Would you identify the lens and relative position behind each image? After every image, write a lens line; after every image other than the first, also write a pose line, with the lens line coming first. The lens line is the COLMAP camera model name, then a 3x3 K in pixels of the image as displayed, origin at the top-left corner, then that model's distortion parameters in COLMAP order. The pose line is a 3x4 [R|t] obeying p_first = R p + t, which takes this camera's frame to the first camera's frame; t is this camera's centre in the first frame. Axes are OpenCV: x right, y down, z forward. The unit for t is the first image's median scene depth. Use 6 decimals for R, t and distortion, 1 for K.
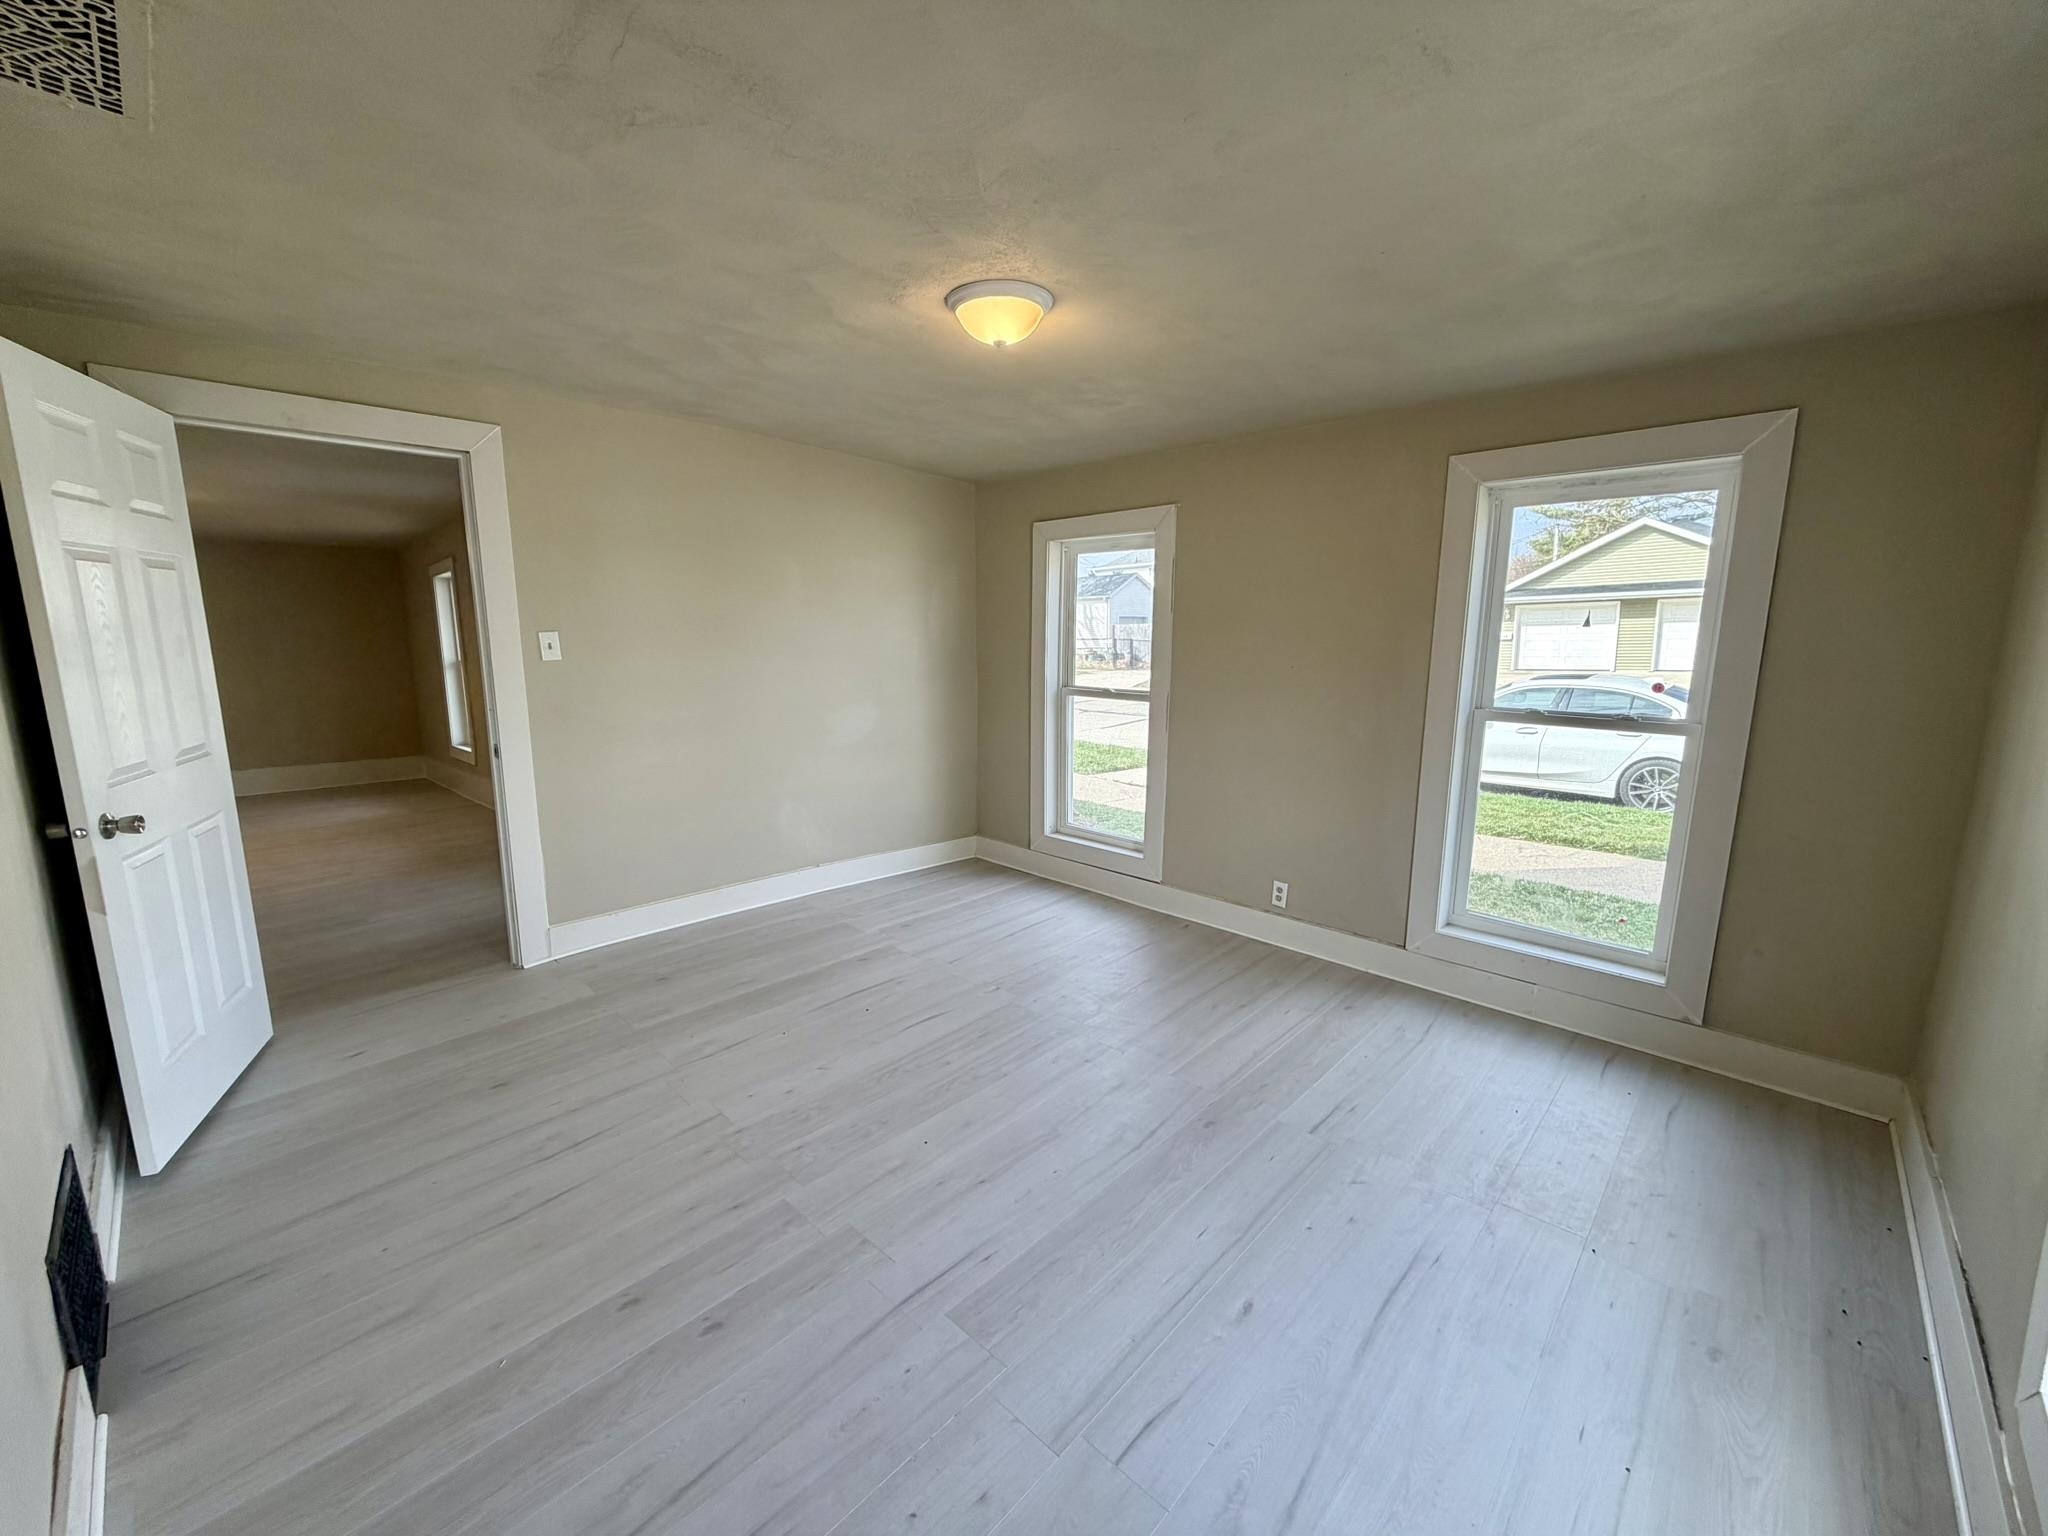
lens RADIAL K [[814.8, 0, 1020.0], [0, 814.8, 771.4], [0, 0, 1]] dist [0.000578, 0.000122]
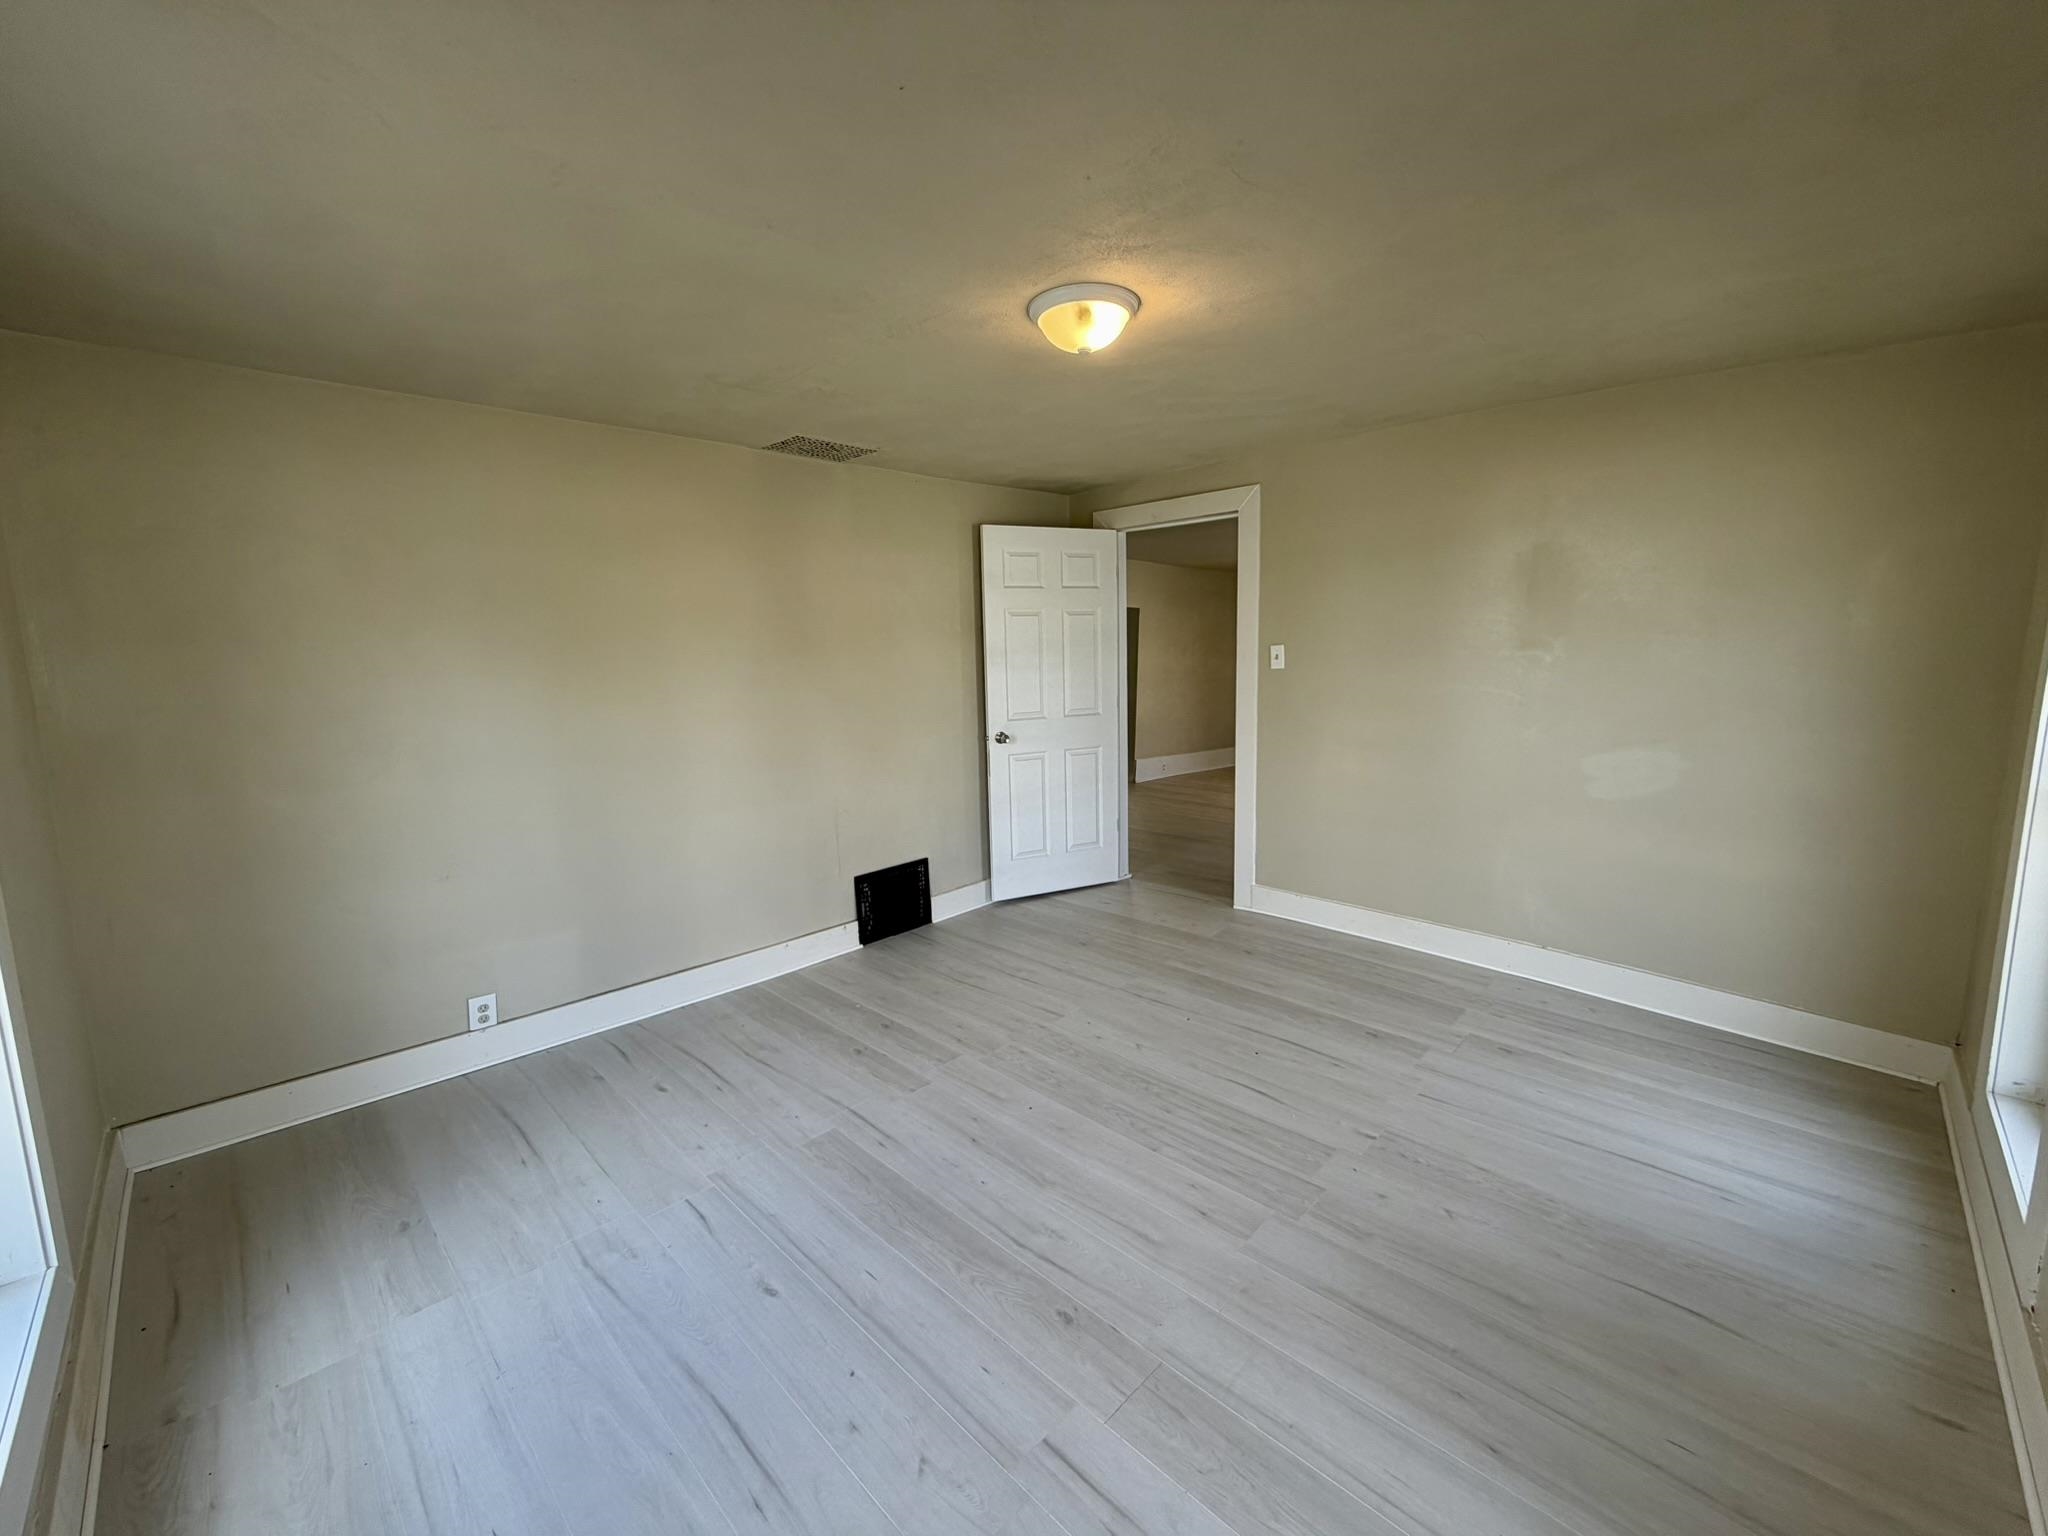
lens RADIAL K [[814.8, 0, 1020.0], [0, 814.8, 771.4], [0, 0, 1]] dist [0.000578, 0.000122]
pose [[-0.015105, 0.150115, -0.988553, 0.853240], [-0.153244, 0.976638, 0.150647, -0.147470], [0.988073, 0.153766, 0.008252, 0.845065]]
